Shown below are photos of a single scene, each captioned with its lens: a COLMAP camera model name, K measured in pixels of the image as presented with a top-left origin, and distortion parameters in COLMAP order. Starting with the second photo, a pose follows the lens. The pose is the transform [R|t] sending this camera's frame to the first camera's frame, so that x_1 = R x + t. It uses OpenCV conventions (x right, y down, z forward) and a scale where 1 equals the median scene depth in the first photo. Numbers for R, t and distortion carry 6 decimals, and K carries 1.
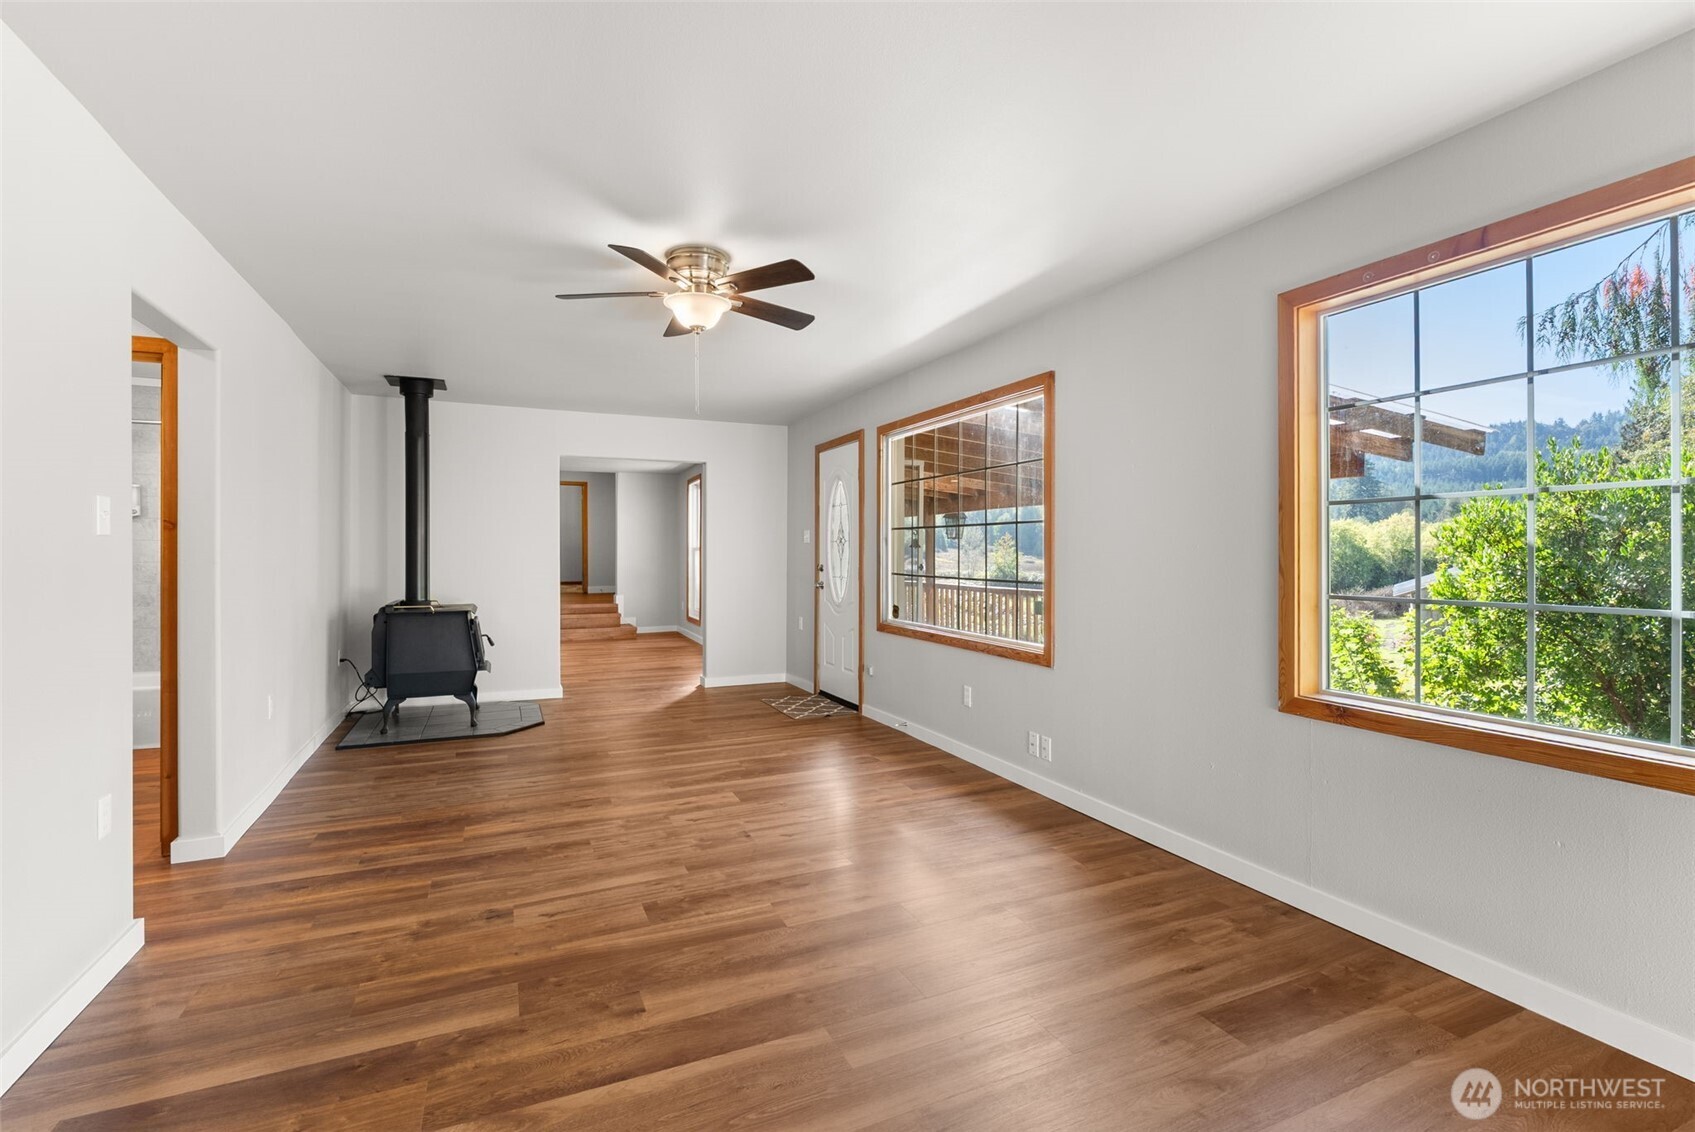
lens RADIAL K [[771.4, 0, 847.5], [0, 771.4, 566.0], [0, 0, 1]] dist [-0.007791, 0.001856]
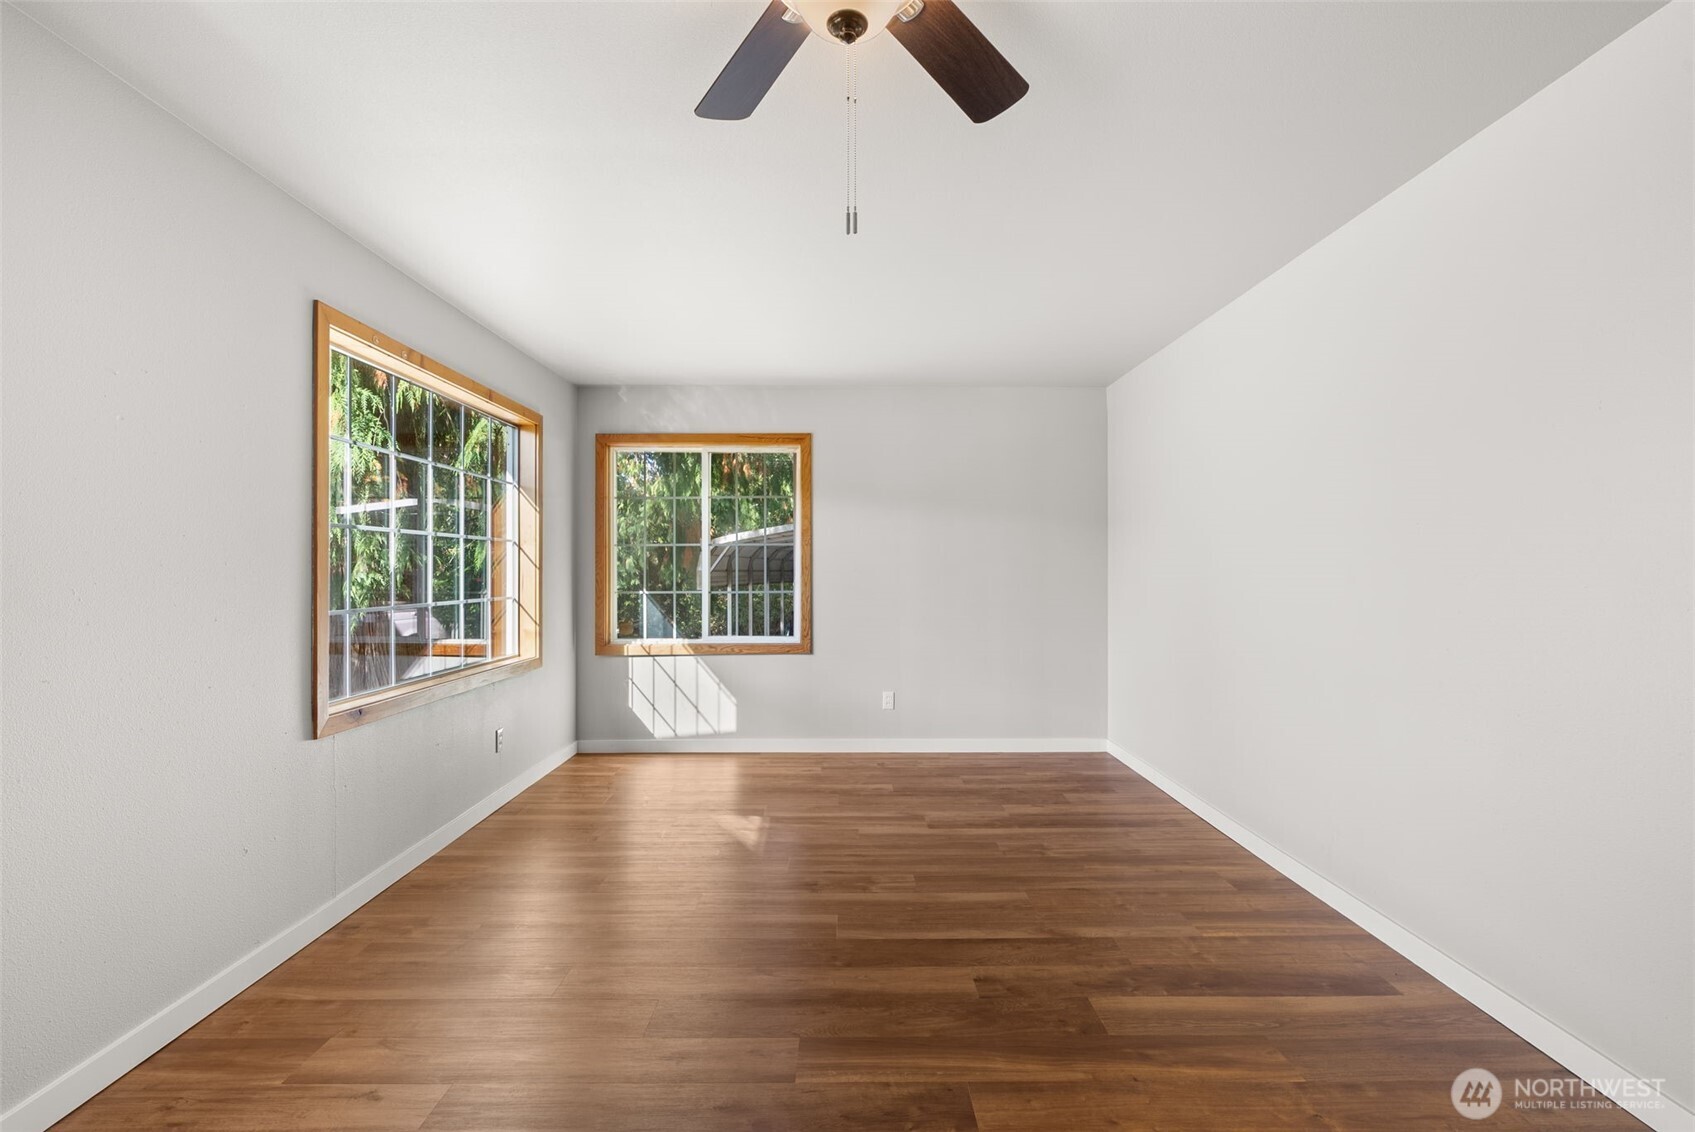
lens RADIAL K [[771.4, 0, 847.5], [0, 771.4, 566.0], [0, 0, 1]] dist [-0.007791, 0.001856]
pose [[-0.915328, 0.005260, 0.402674, -0.508143], [0.009311, 0.999924, 0.008103, -0.030886], [-0.402601, 0.011166, -0.915308, 1.935039]]
